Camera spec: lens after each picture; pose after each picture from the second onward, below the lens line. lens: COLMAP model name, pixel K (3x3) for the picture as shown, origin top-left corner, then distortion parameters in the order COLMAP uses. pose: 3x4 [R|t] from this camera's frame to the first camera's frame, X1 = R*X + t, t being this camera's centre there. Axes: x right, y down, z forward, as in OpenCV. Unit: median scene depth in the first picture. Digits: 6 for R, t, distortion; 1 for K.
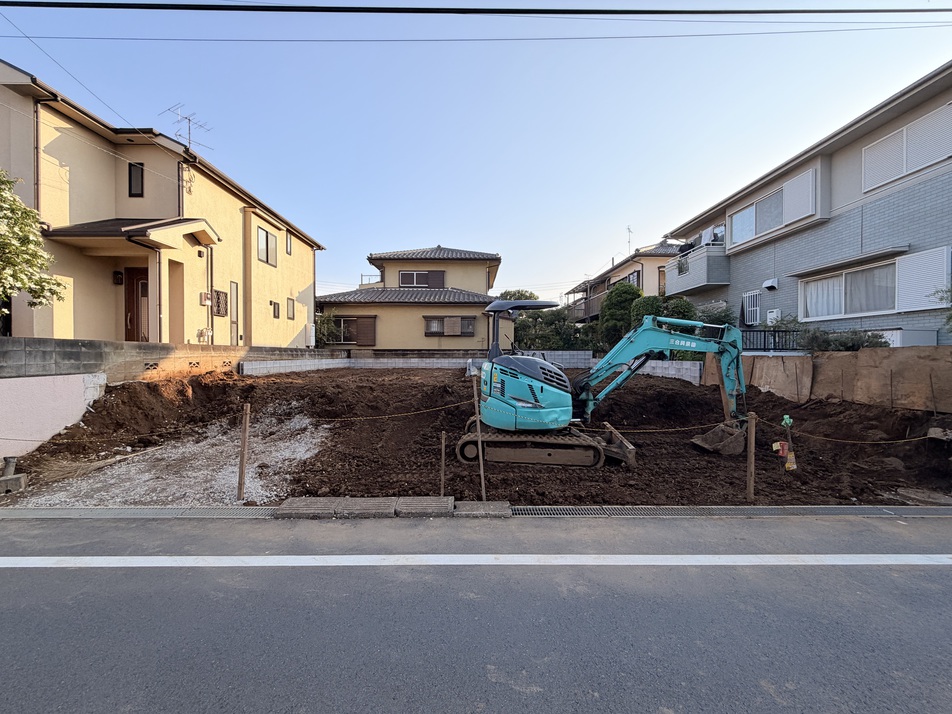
lens RADIAL K [[378.0, 0, 475.2], [0, 378.0, 357.8], [0, 0, 1]] dist [0.000640, 0.000174]
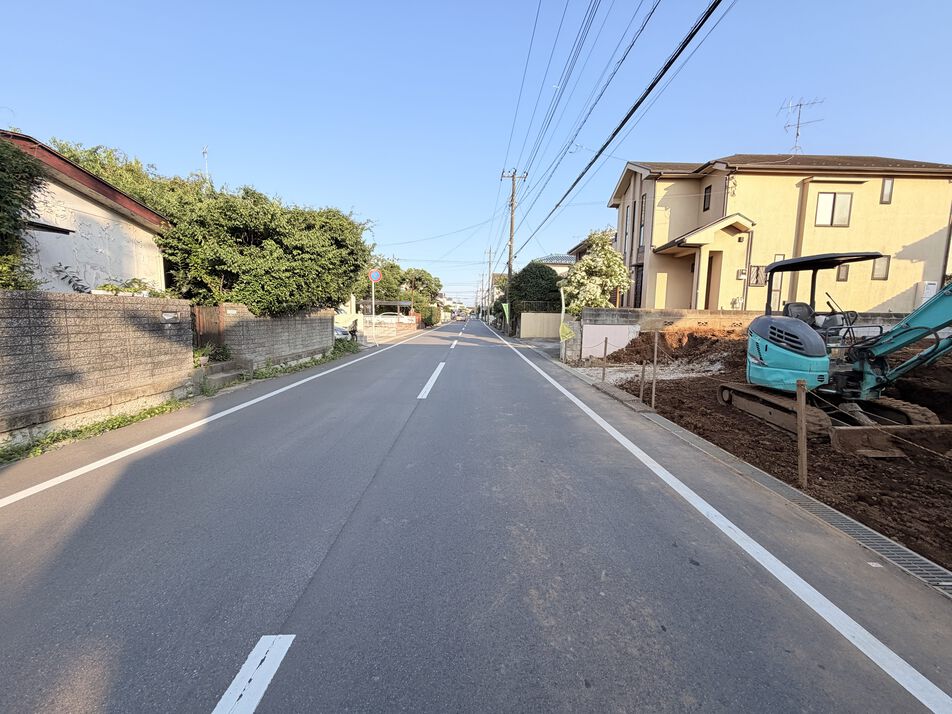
lens RADIAL K [[378.0, 0, 476.5], [0, 378.0, 357.6], [0, 0, 1]] dist [0.000640, 0.000174]
pose [[0.000257, 0.109941, -0.993938, 0.580096], [-0.025958, 0.993604, 0.109898, 0.008117], [0.999663, 0.025772, 0.003110, 0.099266]]
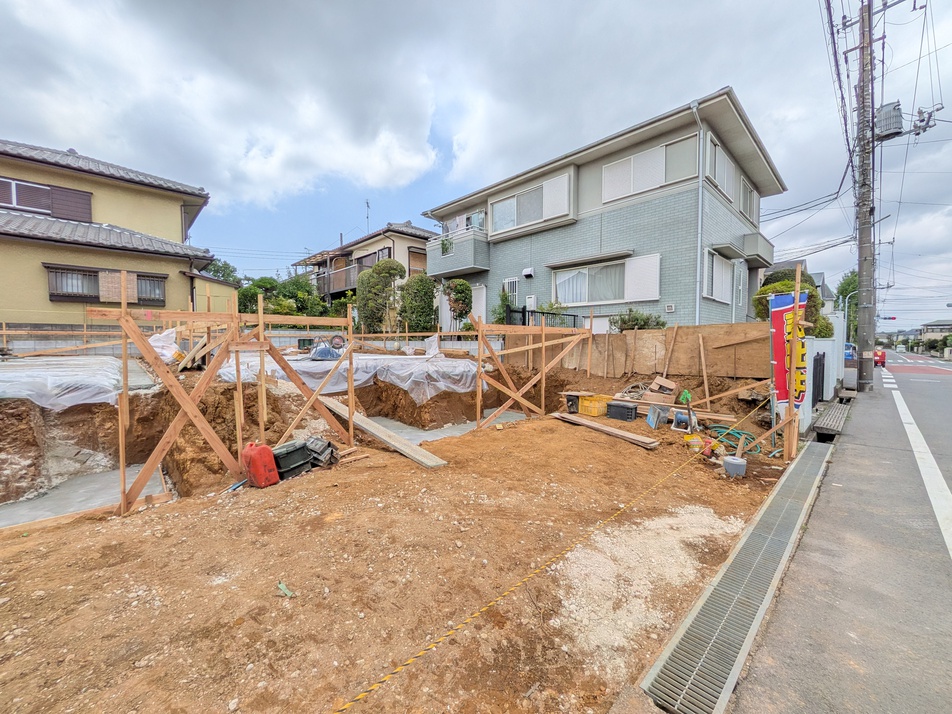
lens RADIAL K [[379.0, 0, 478.0], [0, 379.0, 356.2], [0, 0, 1]] dist [-0.001545, 0.000692]
pose [[0.731577, -0.025645, 0.681276, -0.099781], [0.004003, 0.999437, 0.033322, 0.014536], [-0.681747, -0.021651, 0.731268, 0.307345]]
